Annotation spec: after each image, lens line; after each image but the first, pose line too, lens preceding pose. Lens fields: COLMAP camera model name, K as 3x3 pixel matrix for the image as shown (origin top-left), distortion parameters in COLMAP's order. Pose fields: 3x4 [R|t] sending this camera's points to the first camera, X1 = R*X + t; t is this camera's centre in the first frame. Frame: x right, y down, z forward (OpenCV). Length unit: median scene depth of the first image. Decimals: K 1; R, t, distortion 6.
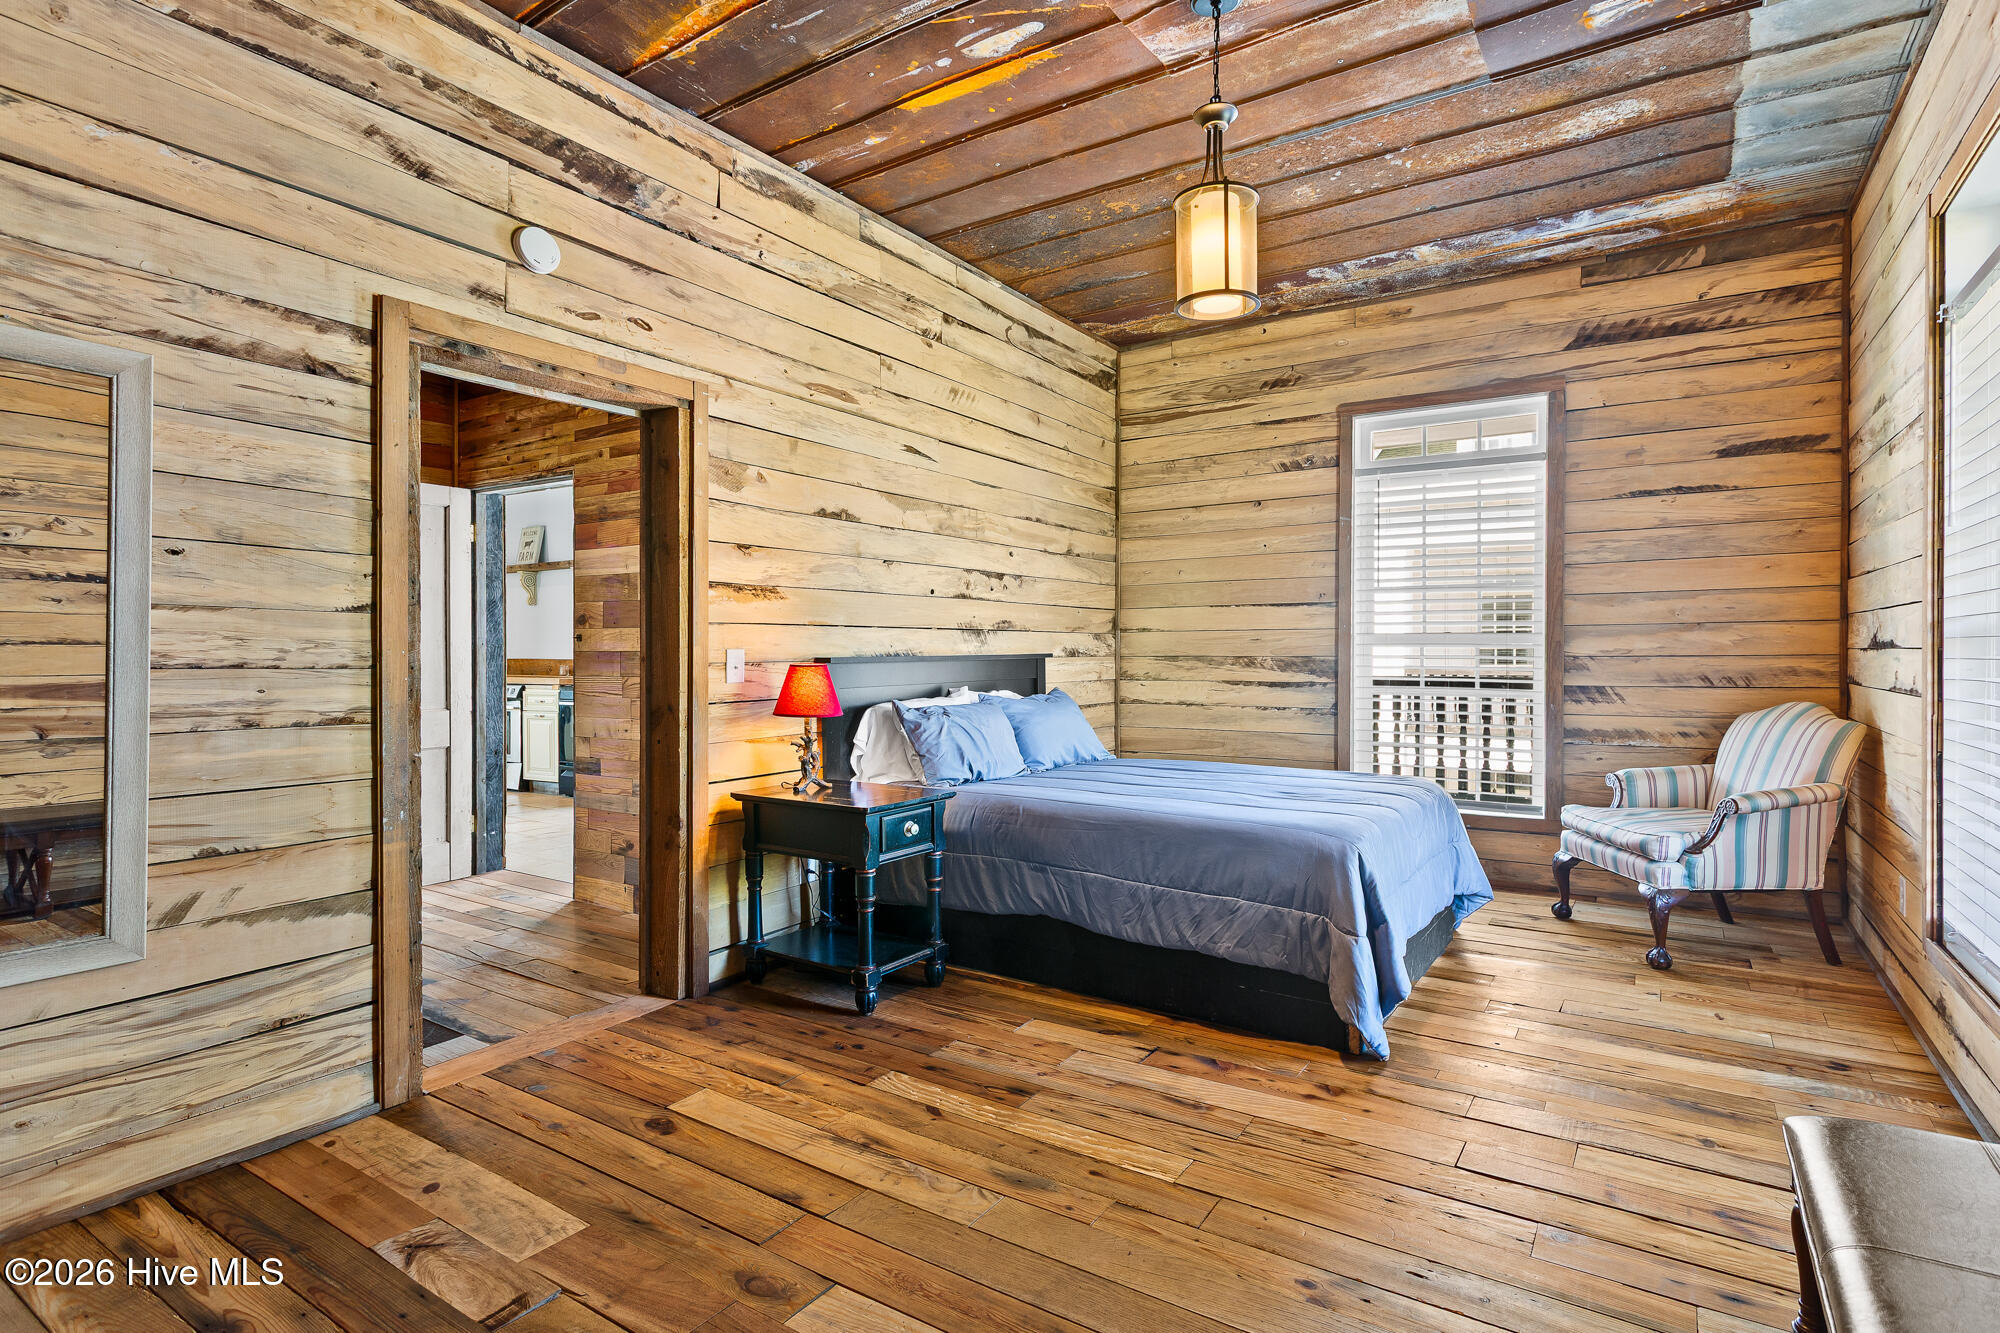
lens RADIAL K [[991.0, 0, 998.5], [0, 991.0, 660.6], [0, 0, 1]] dist [0.001197, 0.000490]
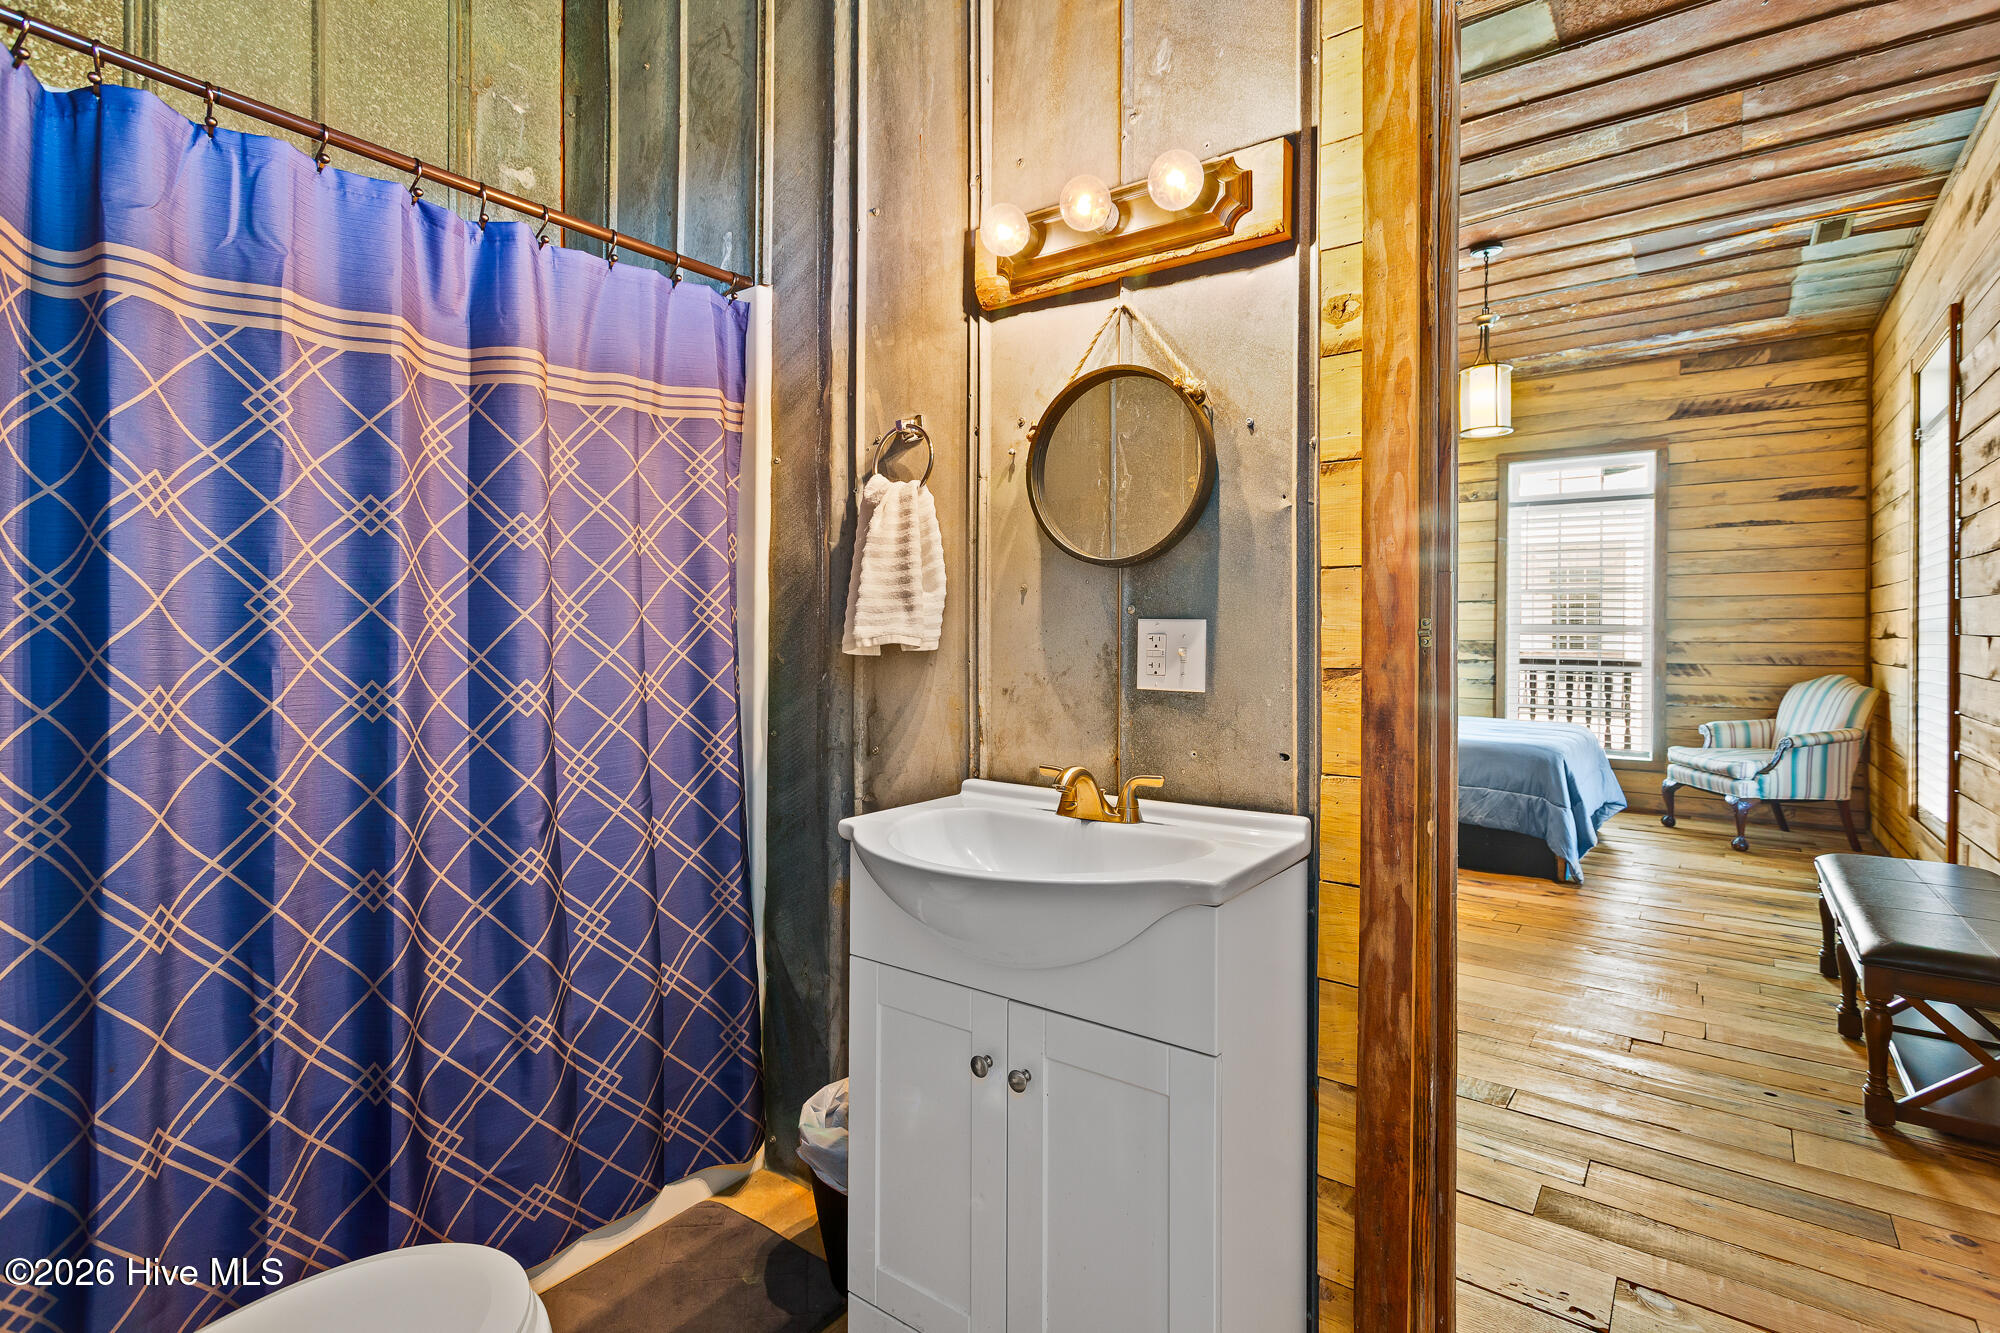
lens RADIAL K [[991.0, 0, 1056.5], [0, 991.0, 637.0], [0, 0, 1]] dist [0.001197, 0.000490]
pose [[0.999965, 0.007673, 0.003280, -0.305614], [-0.007650, 0.999947, -0.006855, 0.005068], [-0.003332, 0.006830, 0.999971, -0.405927]]
